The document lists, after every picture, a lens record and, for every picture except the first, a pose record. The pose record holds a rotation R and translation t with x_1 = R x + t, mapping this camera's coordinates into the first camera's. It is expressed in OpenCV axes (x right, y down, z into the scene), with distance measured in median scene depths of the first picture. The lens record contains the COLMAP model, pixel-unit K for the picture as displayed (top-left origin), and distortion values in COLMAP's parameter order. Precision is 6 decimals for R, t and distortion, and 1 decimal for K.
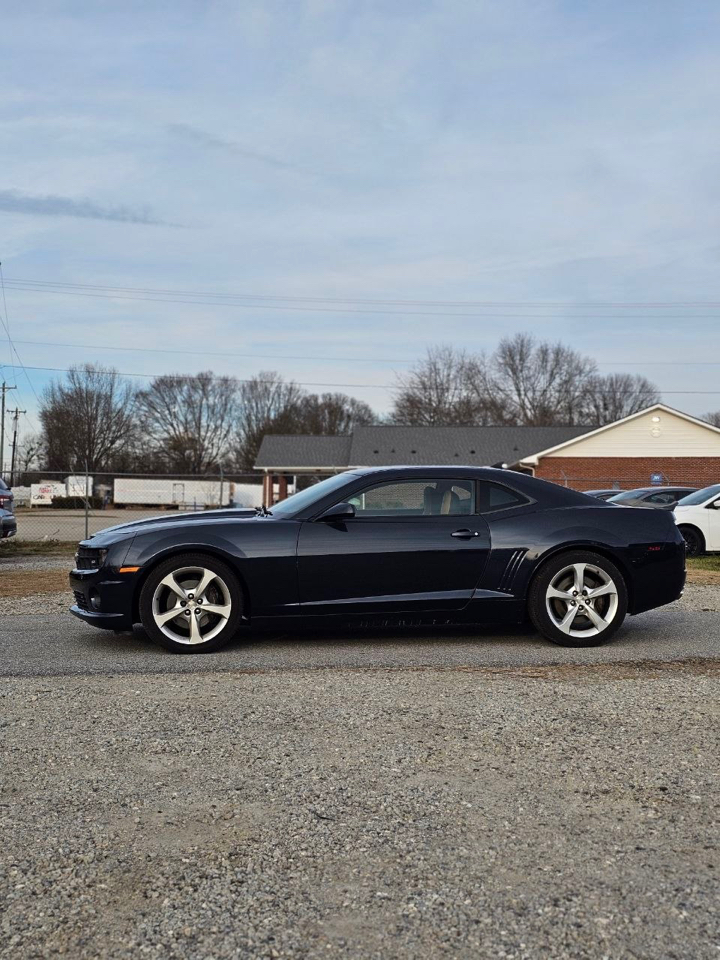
lens RADIAL K [[1255.3, 0, 364.6], [0, 1255.3, 478.4], [0, 0, 1]] dist [0.189671, -0.521720]
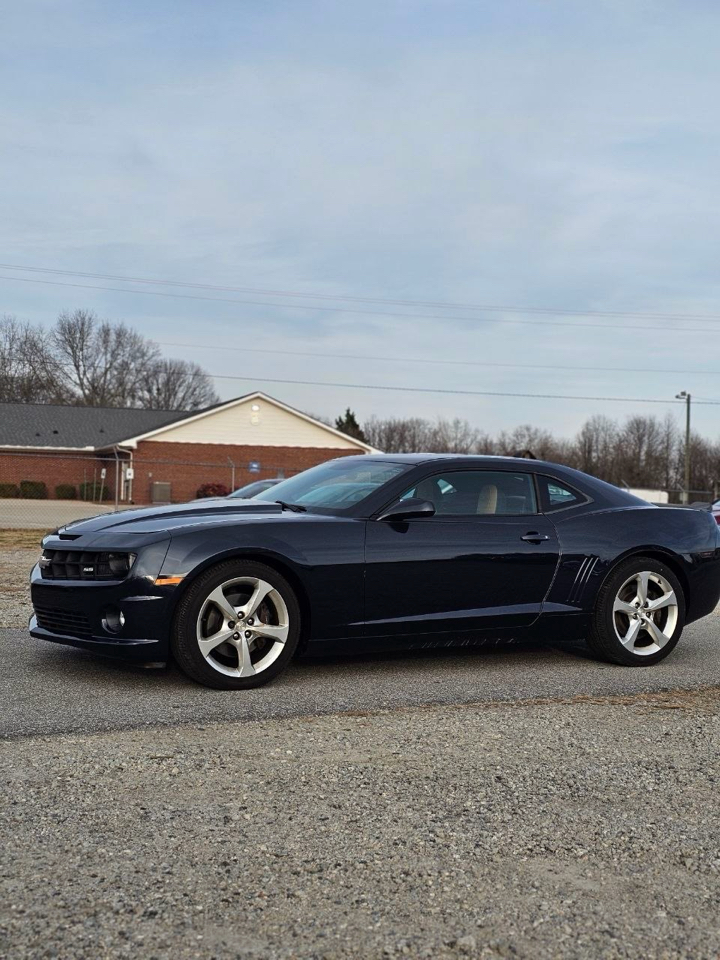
lens RADIAL K [[1255.3, 0, 364.6], [0, 1255.3, 478.4], [0, 0, 1]] dist [0.189671, -0.521720]
pose [[0.931149, 0.026725, 0.363659, -0.338042], [-0.031216, 0.999492, 0.006477, 0.002148], [-0.363301, -0.017383, 0.931510, 0.244735]]
